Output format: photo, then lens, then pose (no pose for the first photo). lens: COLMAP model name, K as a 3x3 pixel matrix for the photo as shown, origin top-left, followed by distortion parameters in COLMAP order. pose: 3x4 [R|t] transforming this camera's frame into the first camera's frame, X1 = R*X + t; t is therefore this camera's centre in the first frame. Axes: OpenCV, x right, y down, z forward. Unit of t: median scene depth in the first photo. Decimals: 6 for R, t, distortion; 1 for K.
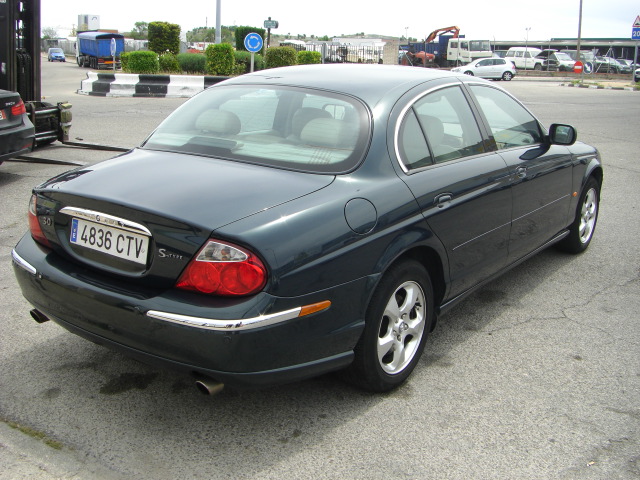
lens RADIAL K [[718.4, 0, 323.2], [0, 718.4, 237.8], [0, 0, 1]] dist [-0.149808, 0.000000]
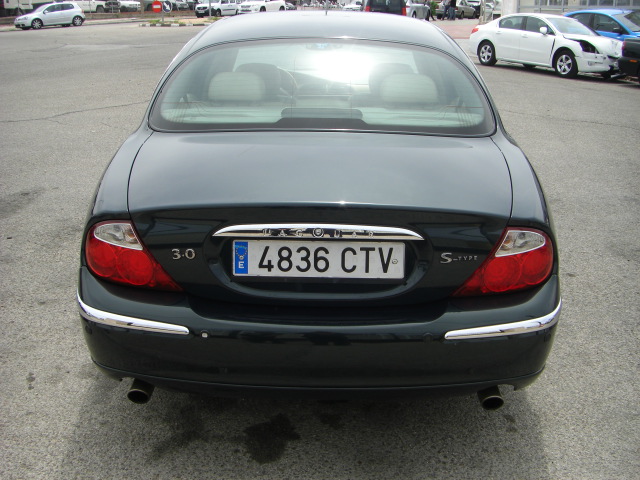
lens RADIAL K [[718.4, 0, 324.7], [0, 718.4, 238.5], [0, 0, 1]] dist [-0.149808, 0.000000]
pose [[0.808614, -0.198408, 0.553876, -0.691348], [0.153455, 0.979960, 0.127007, -0.108901], [-0.567975, -0.017705, 0.822855, 0.379217]]
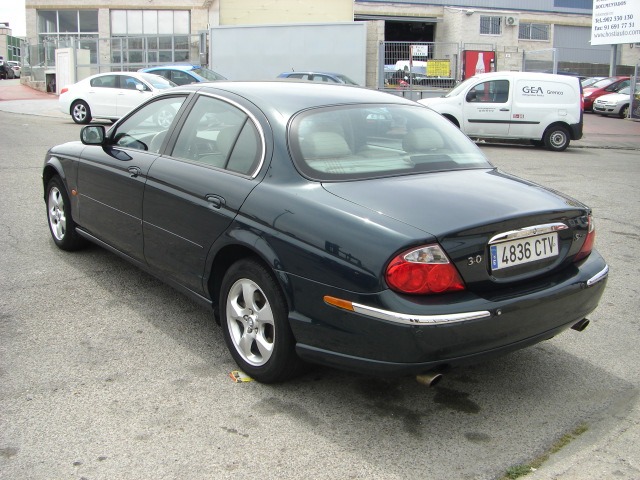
lens RADIAL K [[718.4, 0, 318.9], [0, 718.4, 236.7], [0, 0, 1]] dist [-0.149808, 0.000000]
pose [[0.257895, -0.235030, 0.937150, -1.395294], [0.220099, 0.958749, 0.179878, -0.283060], [-0.940769, 0.159877, 0.298987, 0.949865]]
